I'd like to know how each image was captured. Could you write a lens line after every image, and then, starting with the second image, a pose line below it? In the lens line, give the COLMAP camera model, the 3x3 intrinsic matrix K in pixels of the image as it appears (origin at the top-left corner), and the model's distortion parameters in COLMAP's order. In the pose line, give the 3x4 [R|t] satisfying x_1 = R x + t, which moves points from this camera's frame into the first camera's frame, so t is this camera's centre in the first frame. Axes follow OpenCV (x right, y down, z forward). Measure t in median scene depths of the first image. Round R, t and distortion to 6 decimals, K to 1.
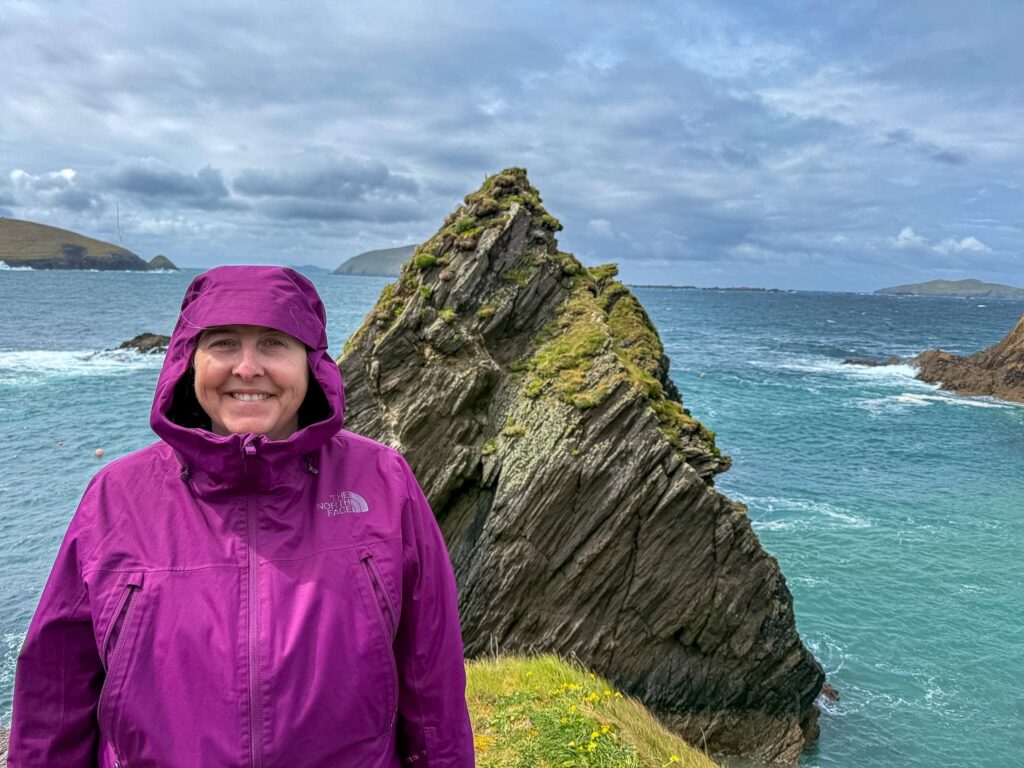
lens RADIAL K [[694.1, 0, 531.8], [0, 694.1, 363.6], [0, 0, 1]] dist [0.014864, -0.014141]
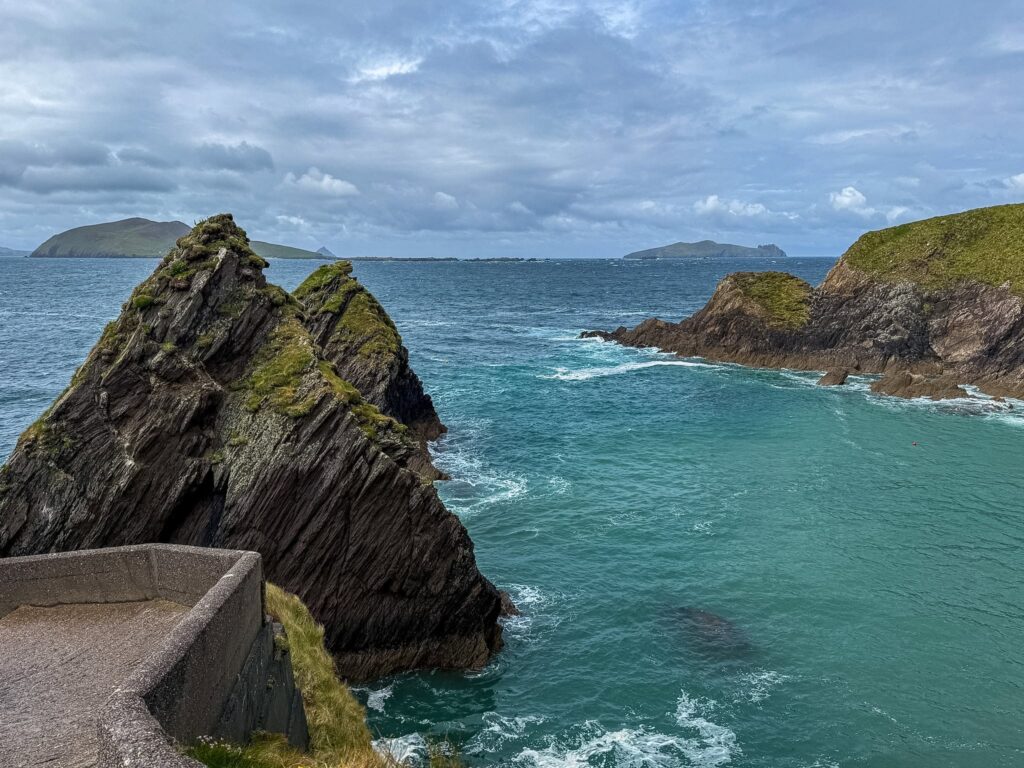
lens RADIAL K [[738.1, 0, 492.1], [0, 738.1, 374.6], [0, 0, 1]] dist [0.085234, -0.125300]
pose [[0.962228, -0.081364, 0.259804, 0.070622], [0.069577, 0.996100, 0.054262, -0.055960], [-0.263206, -0.034136, 0.964136, -0.344957]]
